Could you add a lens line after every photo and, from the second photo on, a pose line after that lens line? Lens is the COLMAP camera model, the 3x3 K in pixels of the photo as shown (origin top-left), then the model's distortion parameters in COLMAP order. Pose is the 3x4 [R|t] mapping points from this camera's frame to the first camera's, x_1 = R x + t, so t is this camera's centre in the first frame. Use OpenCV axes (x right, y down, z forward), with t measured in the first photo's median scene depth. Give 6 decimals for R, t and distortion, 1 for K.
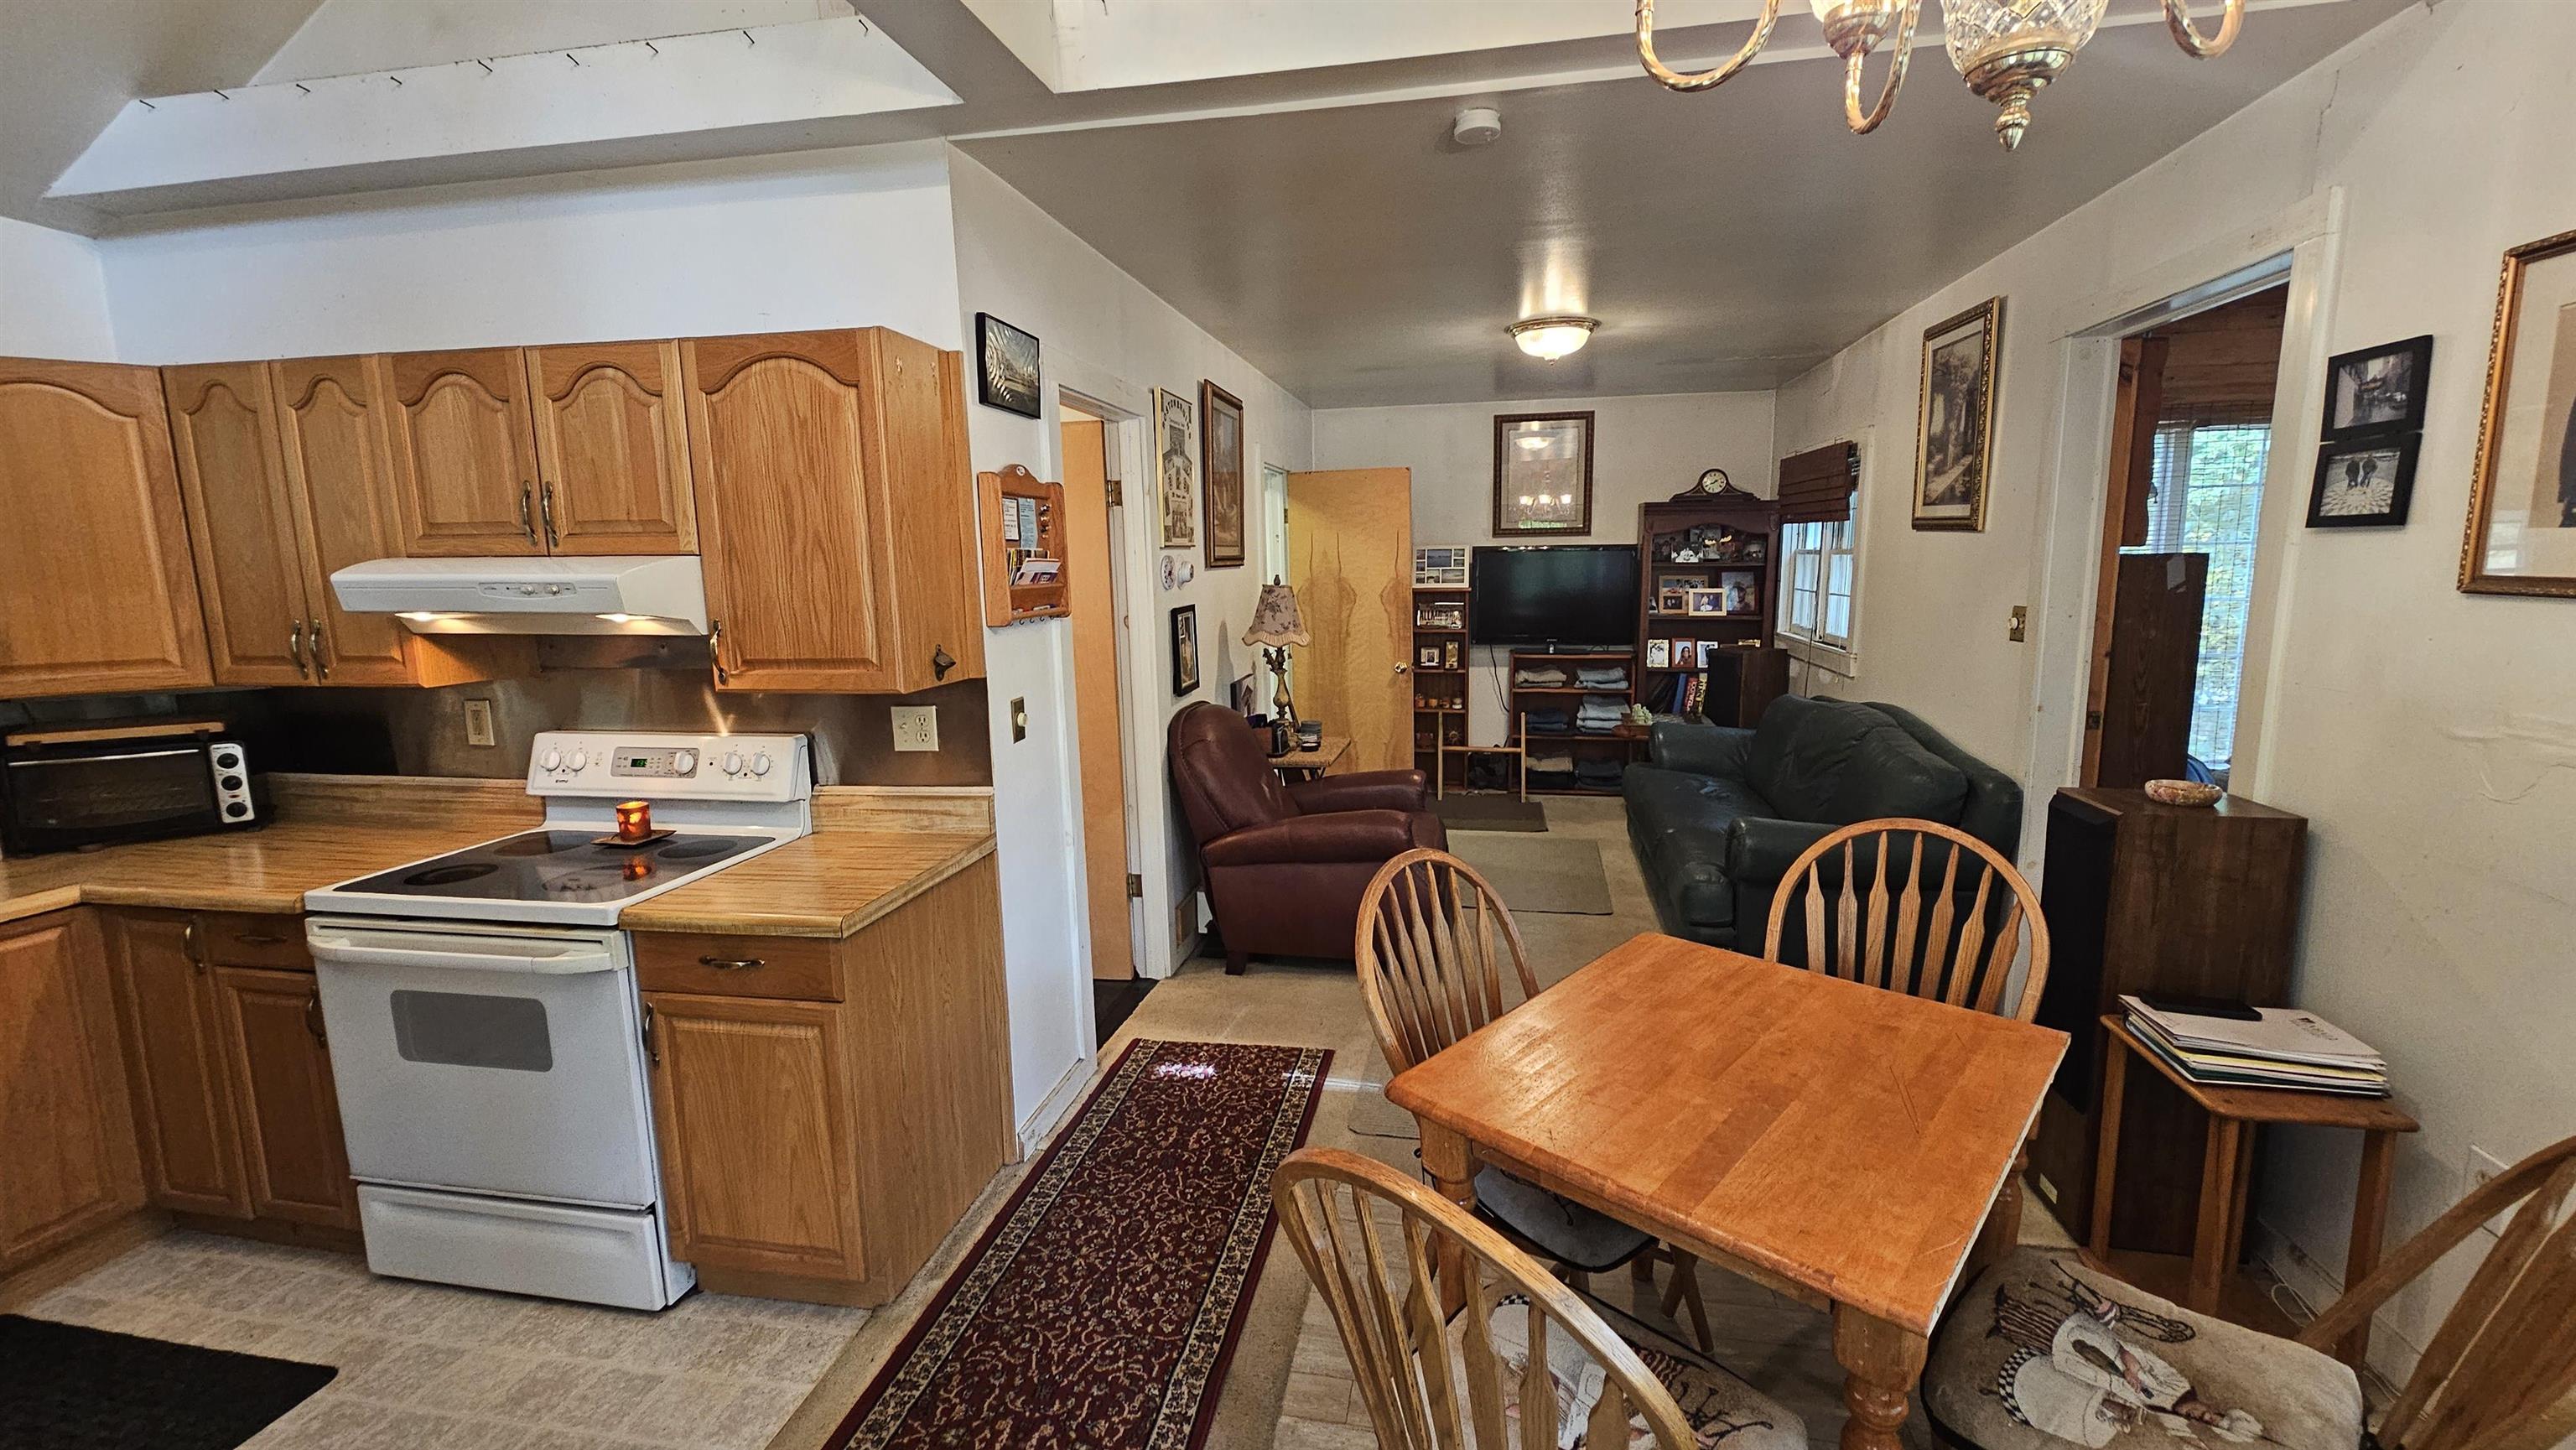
lens RADIAL K [[1050.2, 0, 1297.4], [0, 1050.2, 720.3], [0, 0, 1]] dist [0.001592, -0.000445]
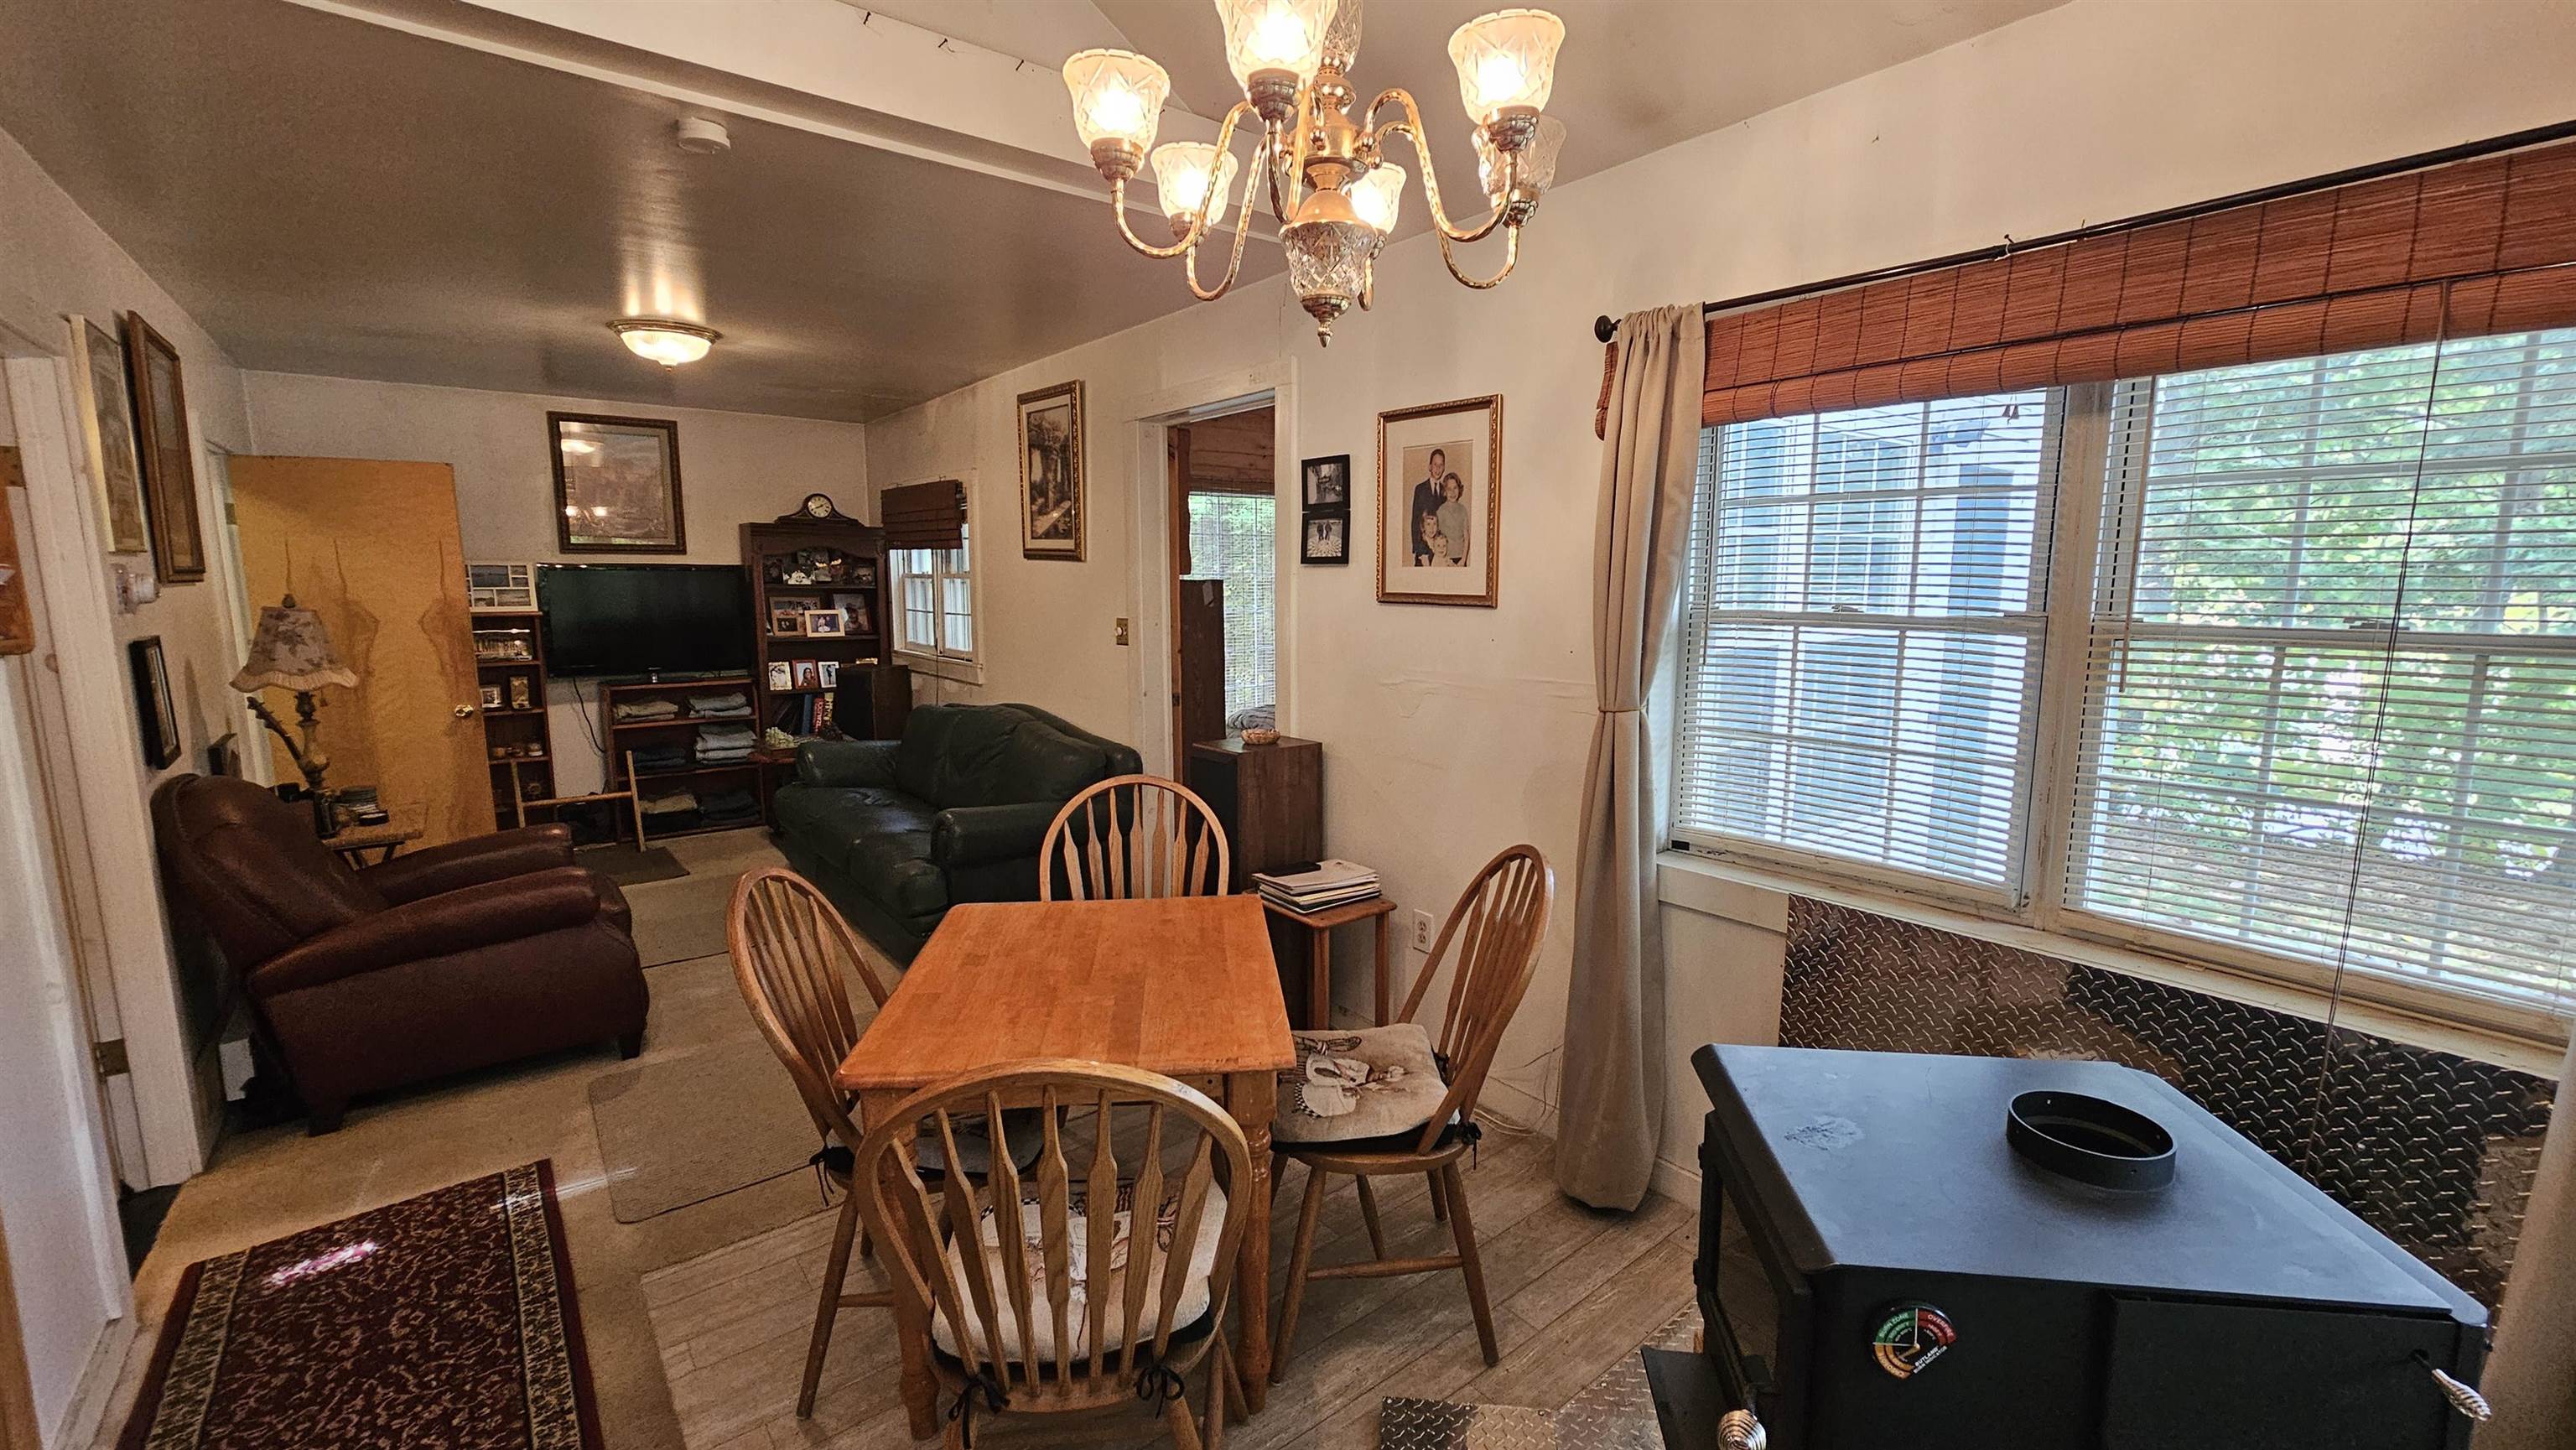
lens RADIAL K [[1050.2, 0, 1305.0], [0, 1050.2, 721.9], [0, 0, 1]] dist [0.001592, -0.000445]
pose [[0.642715, -0.089172, 0.760898, -0.223701], [0.106175, 0.993986, 0.026804, 0.011907], [-0.758713, 0.063562, 0.648317, -0.027380]]
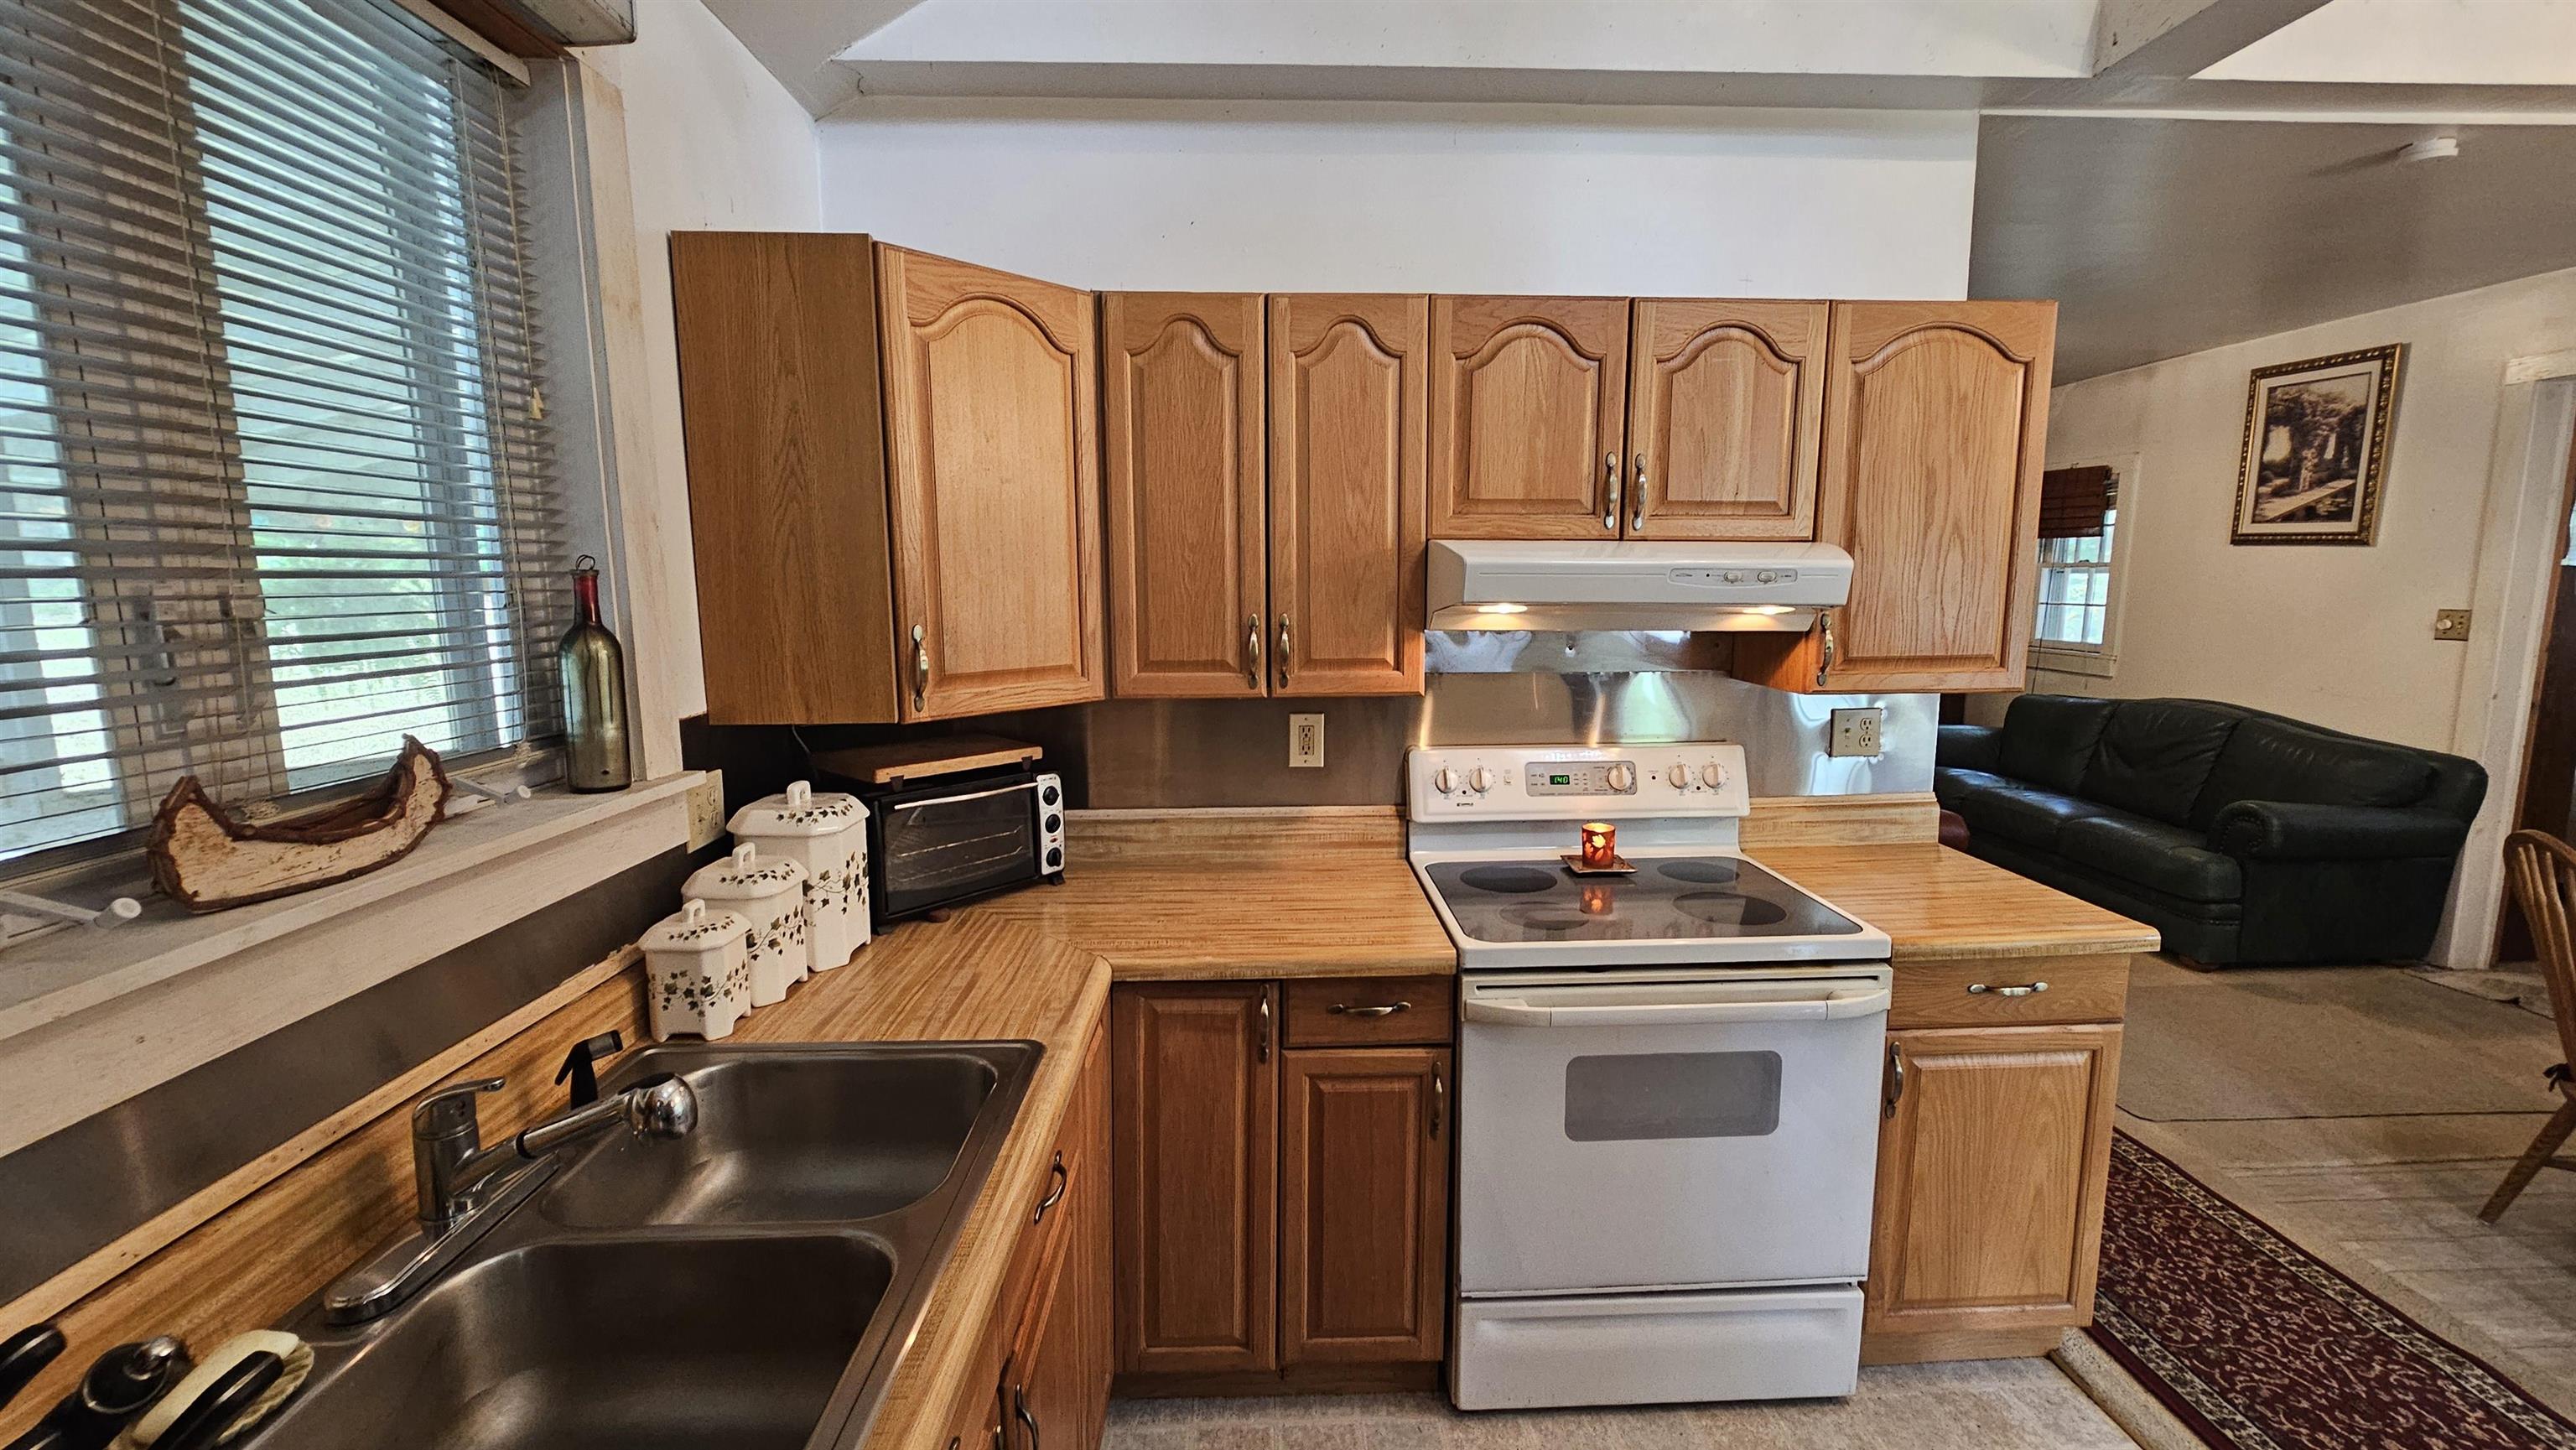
lens RADIAL K [[1050.2, 0, 1299.3], [0, 1050.2, 718.5], [0, 0, 1]] dist [0.001592, -0.000445]
pose [[0.974728, -0.020969, 0.222407, -1.010124], [0.024834, 0.999585, -0.014595, -0.002972], [-0.222009, 0.019749, 0.974845, 0.189295]]
